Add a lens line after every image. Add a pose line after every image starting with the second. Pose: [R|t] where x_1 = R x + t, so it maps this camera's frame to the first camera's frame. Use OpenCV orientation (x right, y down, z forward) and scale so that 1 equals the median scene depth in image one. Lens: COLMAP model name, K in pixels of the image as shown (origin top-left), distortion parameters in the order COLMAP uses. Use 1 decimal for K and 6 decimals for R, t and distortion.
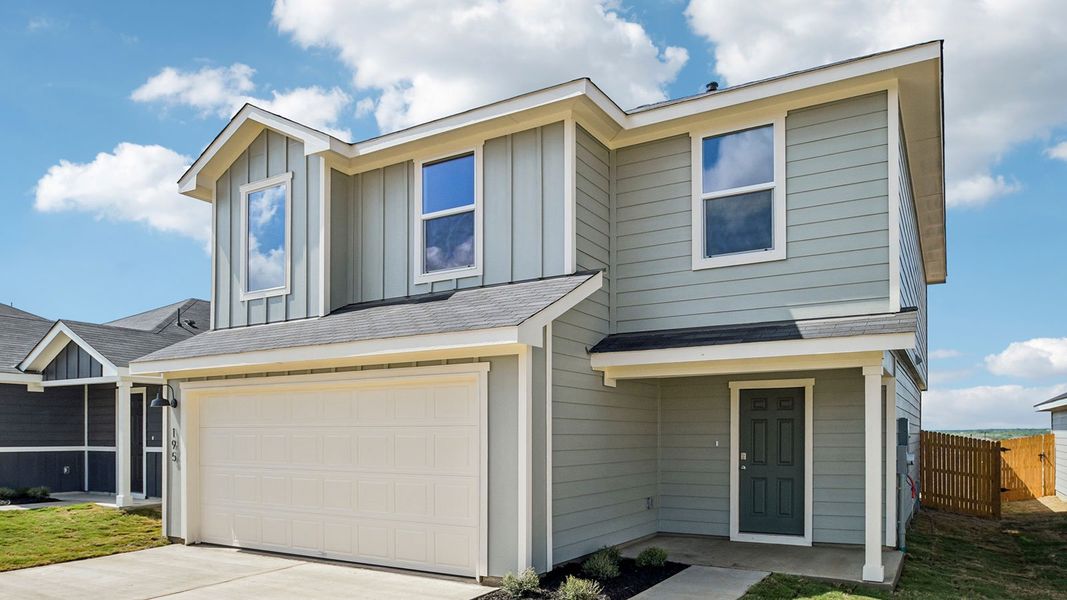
lens RADIAL K [[697.3, 0, 533.5], [0, 697.3, 300.0], [0, 0, 1]] dist [-0.003584, -0.002661]
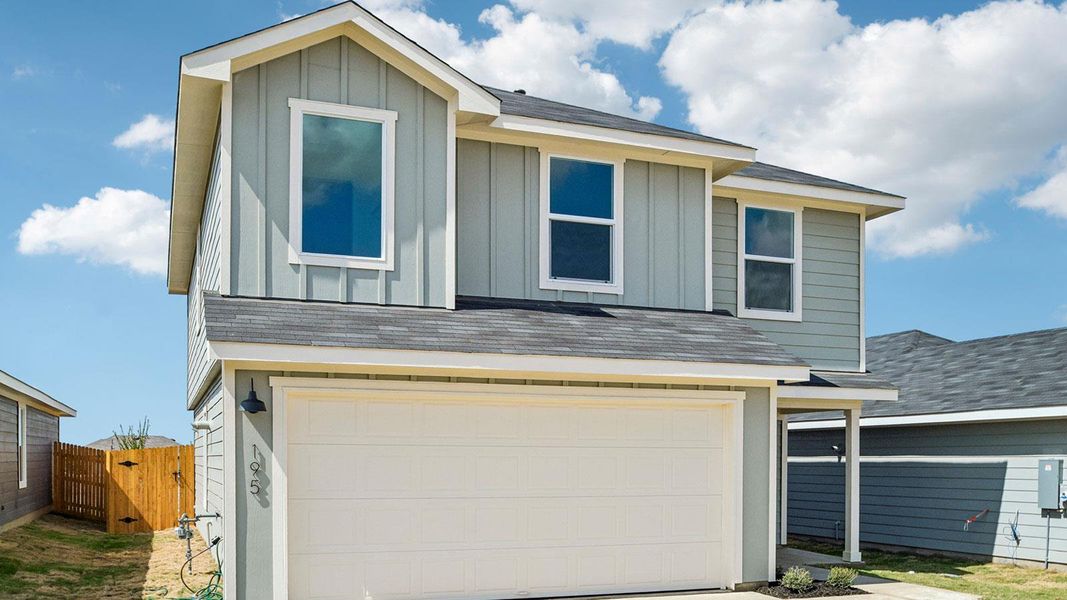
lens RADIAL K [[945.1, 0, 534.3], [0, 945.1, 235.3], [0, 0, 1]] dist [-0.005839, -0.005201]
pose [[0.621227, 0.184280, 0.761655, -1.194858], [-0.151767, 0.981847, -0.113770, 0.053674], [-0.768794, -0.044917, 0.637917, 0.242368]]
